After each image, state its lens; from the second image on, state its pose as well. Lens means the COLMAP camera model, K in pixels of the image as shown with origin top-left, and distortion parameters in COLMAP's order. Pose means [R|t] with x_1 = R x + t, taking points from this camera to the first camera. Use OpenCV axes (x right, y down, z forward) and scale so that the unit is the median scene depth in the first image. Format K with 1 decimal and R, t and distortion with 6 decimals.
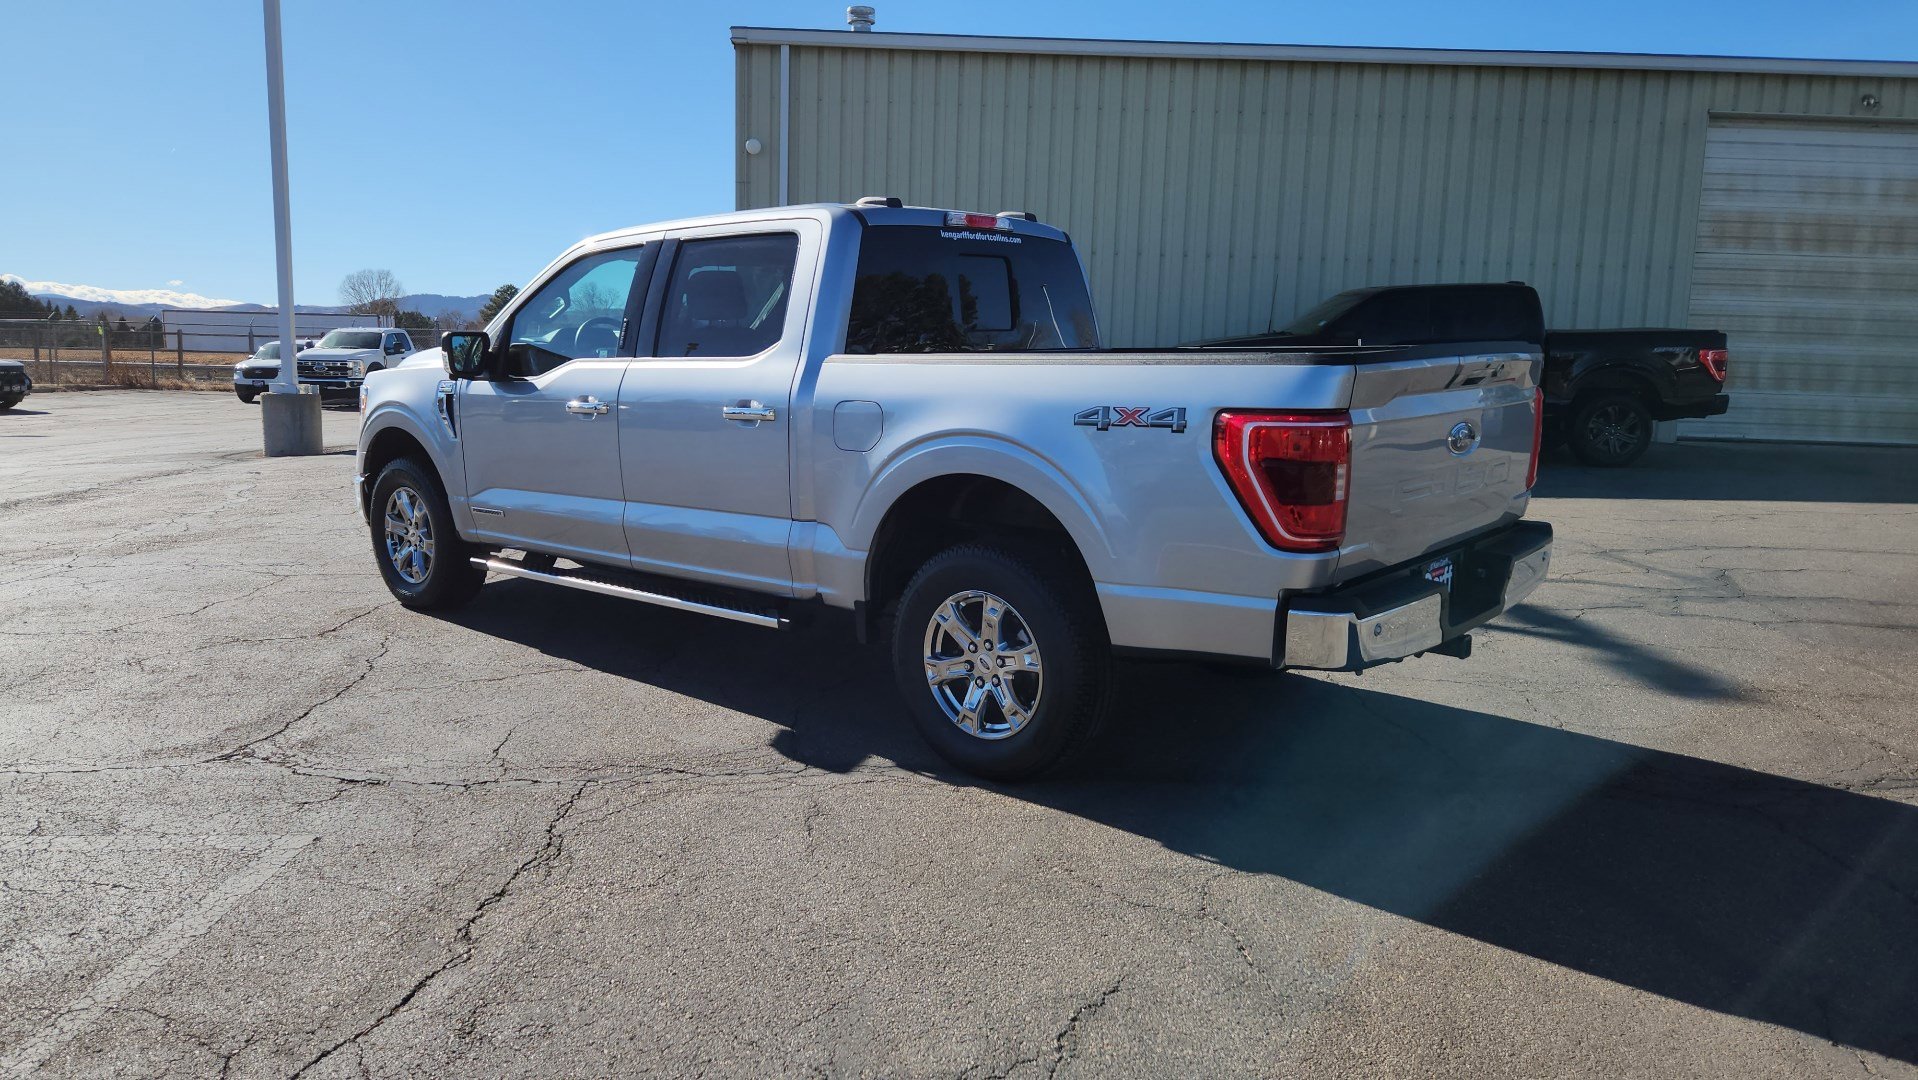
lens RADIAL K [[1287.5, 0, 914.3], [0, 1287.5, 541.0], [0, 0, 1]] dist [0.067658, -0.056564]
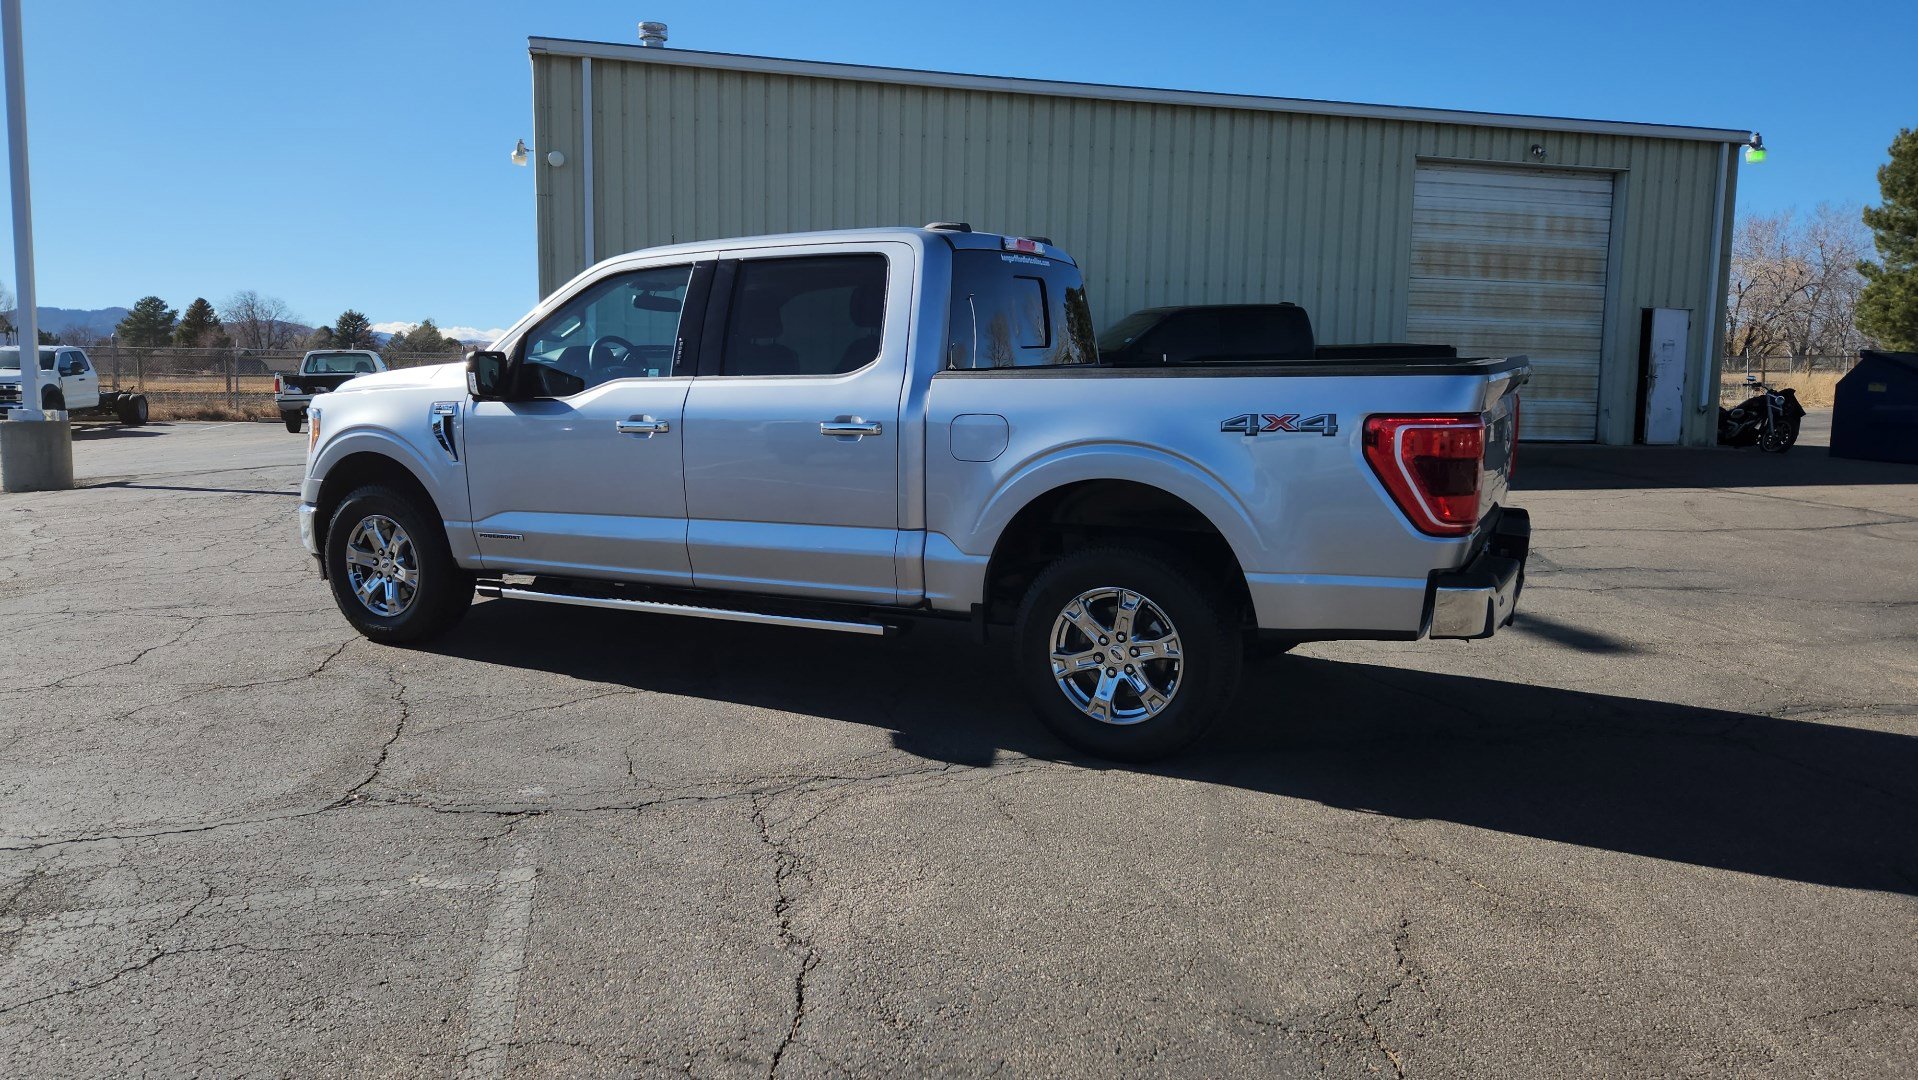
lens RADIAL K [[1281.7, 0, 926.9], [0, 1281.7, 531.3], [0, 0, 1]] dist [0.070659, -0.055353]
pose [[0.972605, -0.037554, 0.229409, -0.269461], [0.041906, 0.999022, -0.014123, 0.000328], [-0.228654, 0.023350, 0.973228, -0.010974]]
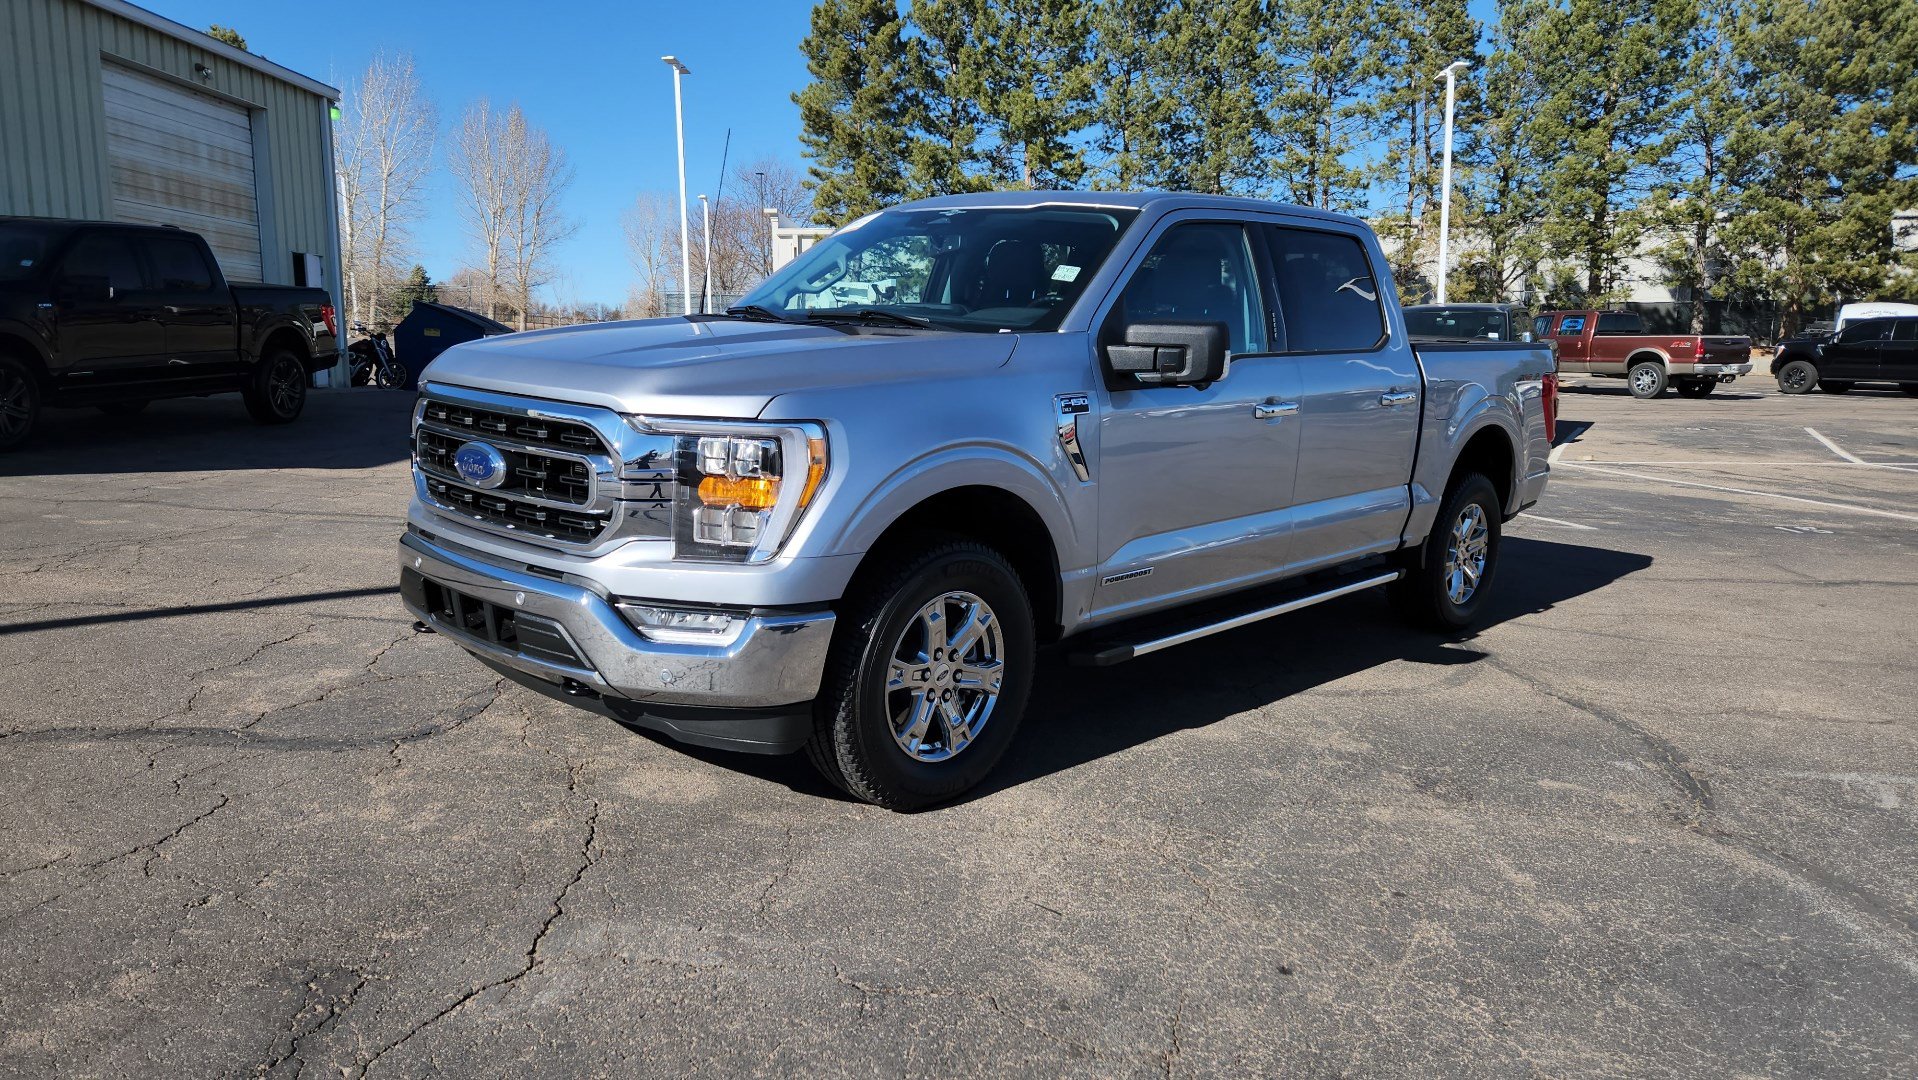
lens RADIAL K [[1281.7, 0, 926.9], [0, 1281.7, 531.3], [0, 0, 1]] dist [0.070659, -0.055353]
pose [[0.051797, -0.164978, 0.984936, -1.132059], [0.122773, 0.979831, 0.157666, -0.188493], [-0.991082, 0.112757, 0.071007, 1.179258]]
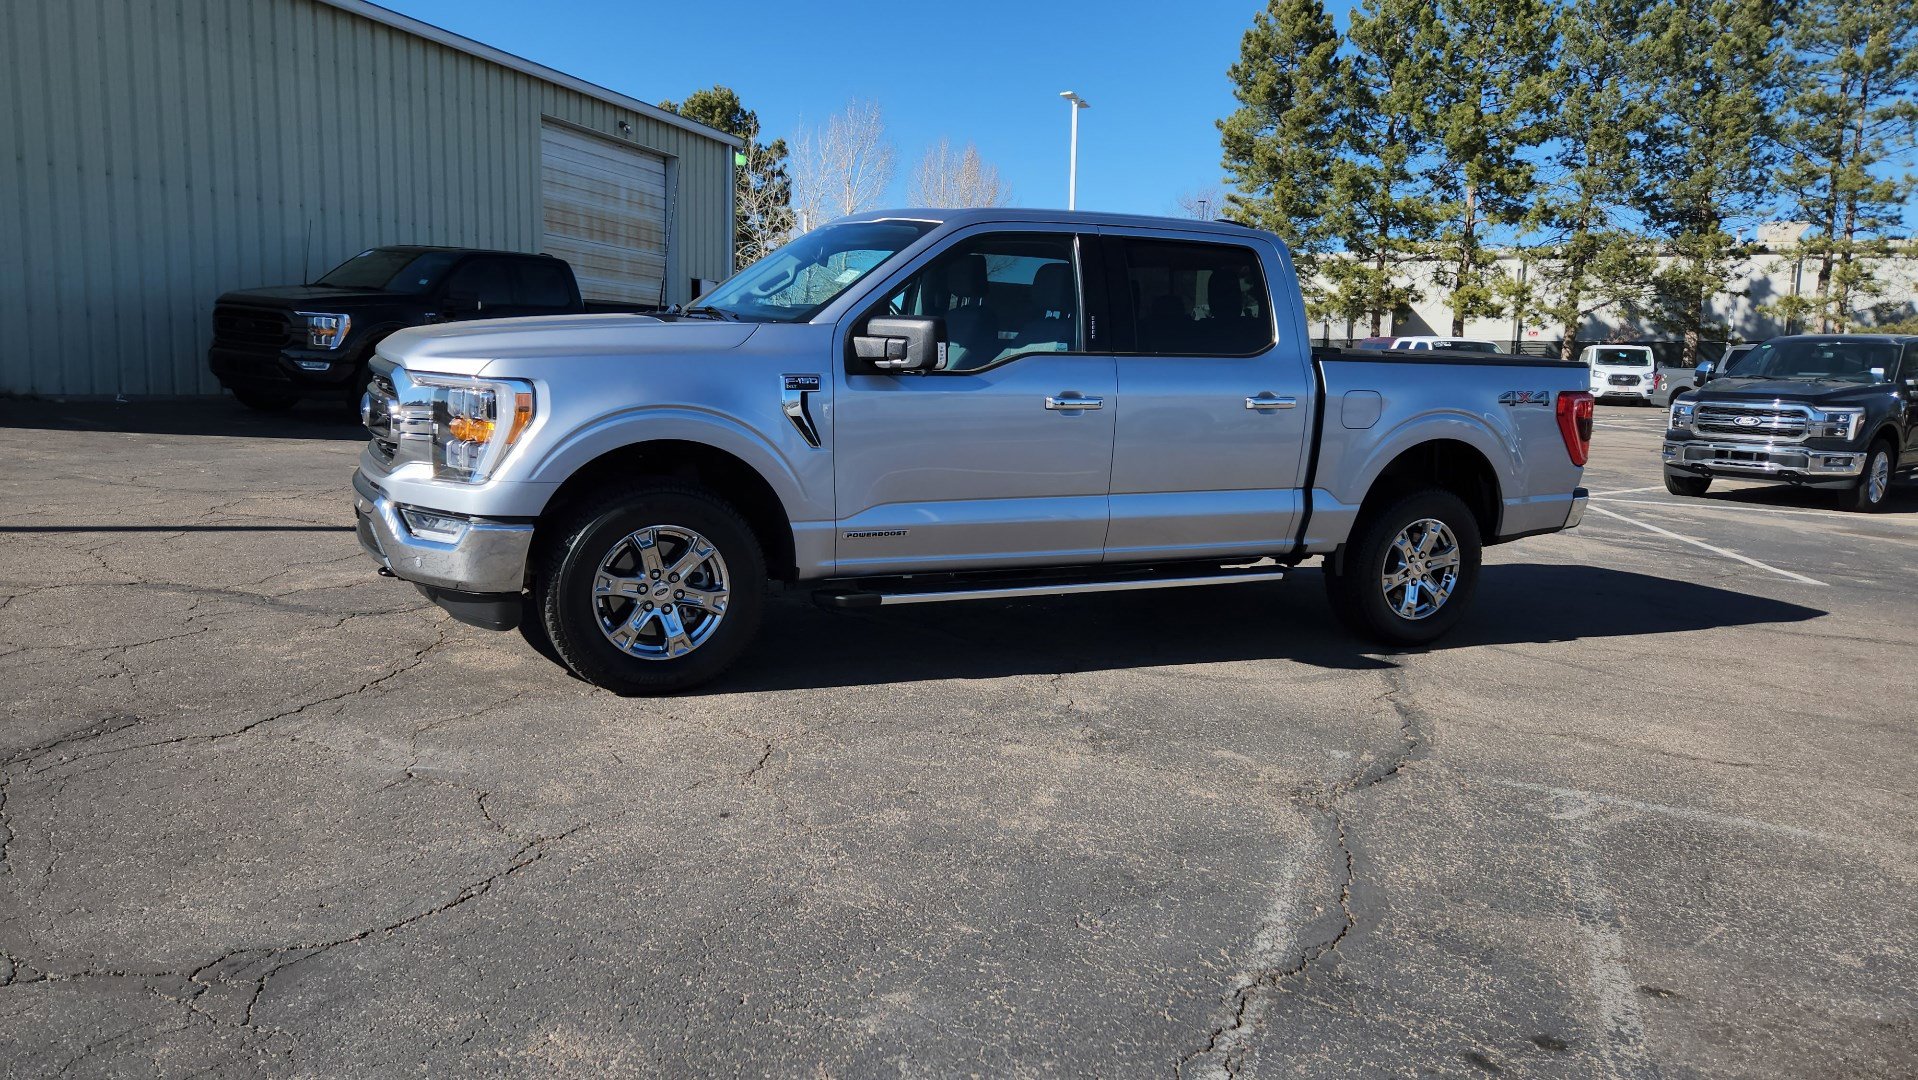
lens RADIAL K [[1283.2, 0, 925.4], [0, 1283.2, 545.4], [0, 0, 1]] dist [0.072721, -0.058747]
pose [[0.393094, -0.136900, 0.909250, -1.181042], [0.094202, 0.989647, 0.108279, -0.112540], [-0.914660, 0.043089, 0.401920, 0.722130]]
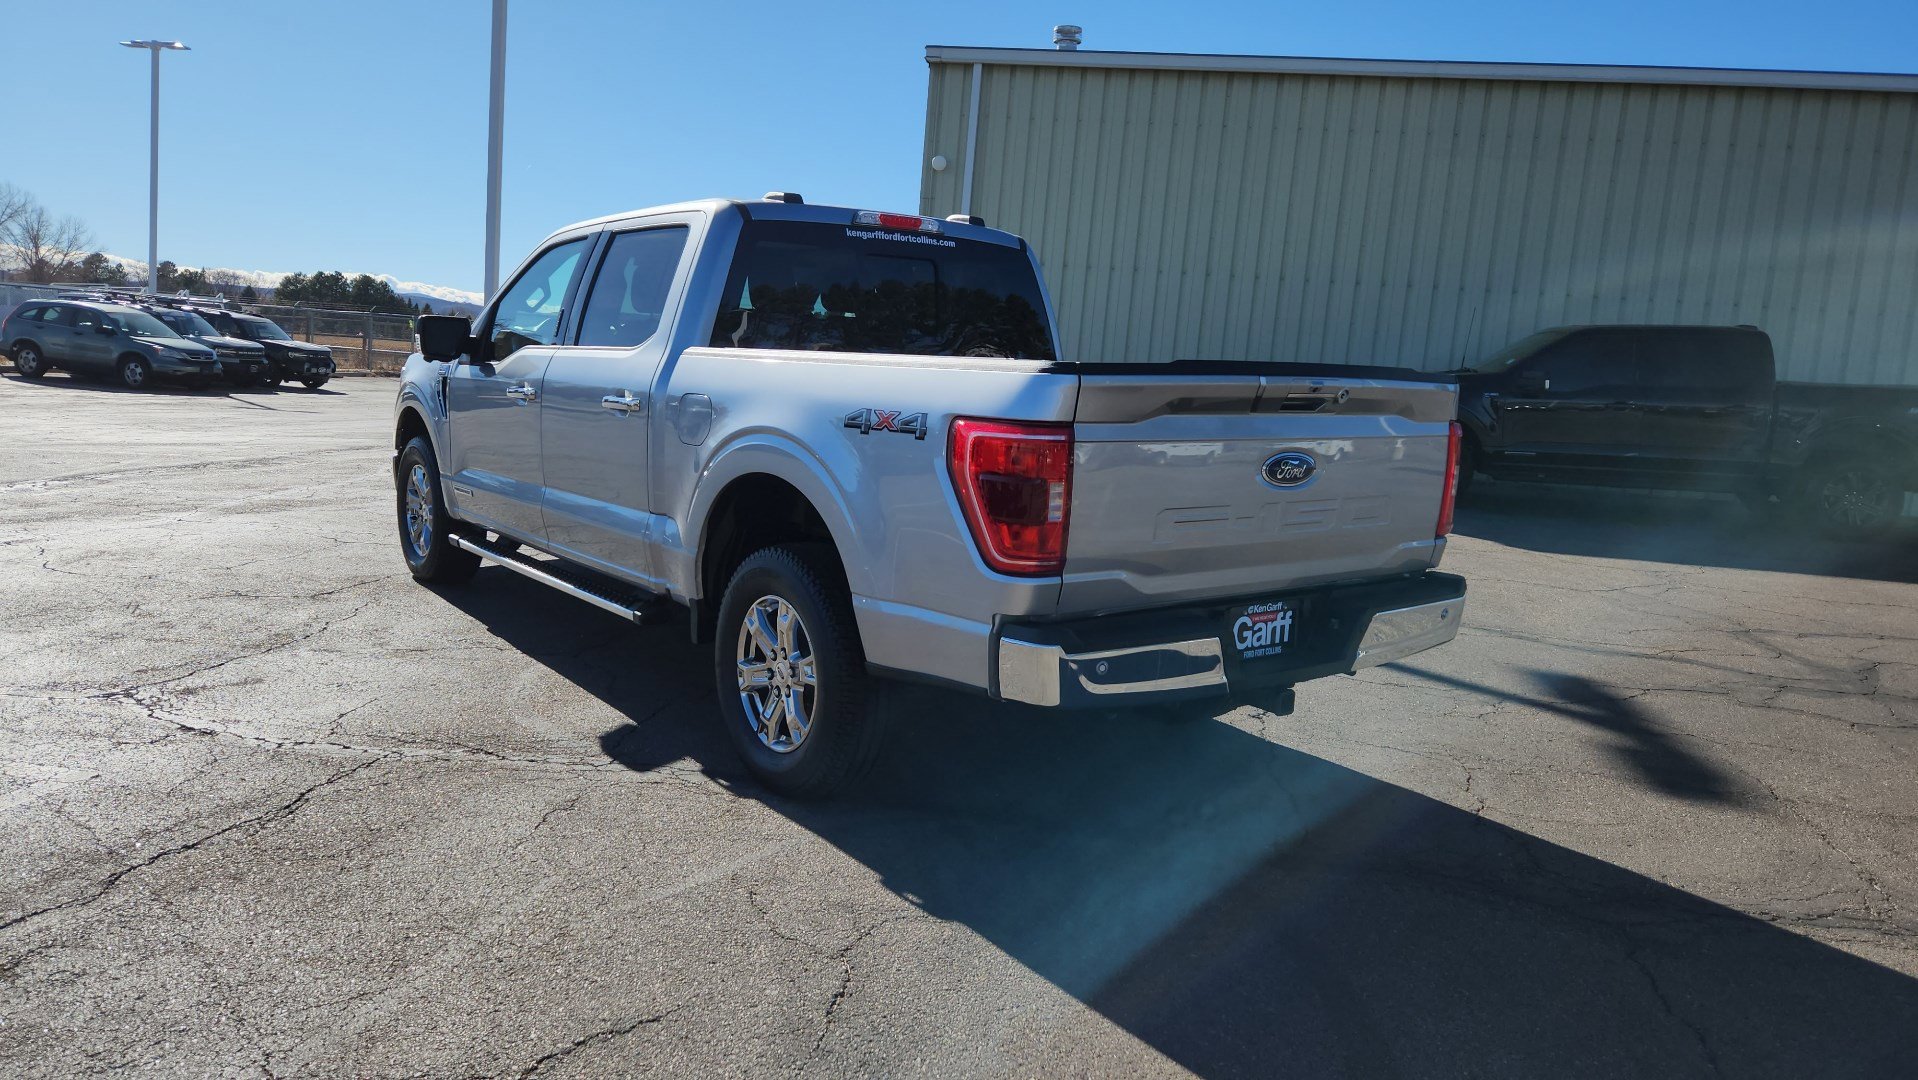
lens RADIAL K [[1285.7, 0, 935.4], [0, 1285.7, 539.2], [0, 0, 1]] dist [0.067278, -0.052901]
pose [[0.978596, 0.073774, -0.192112, 0.270233], [-0.077517, 0.996918, -0.012032, -0.000968], [0.190633, 0.026667, 0.981299, 0.061782]]
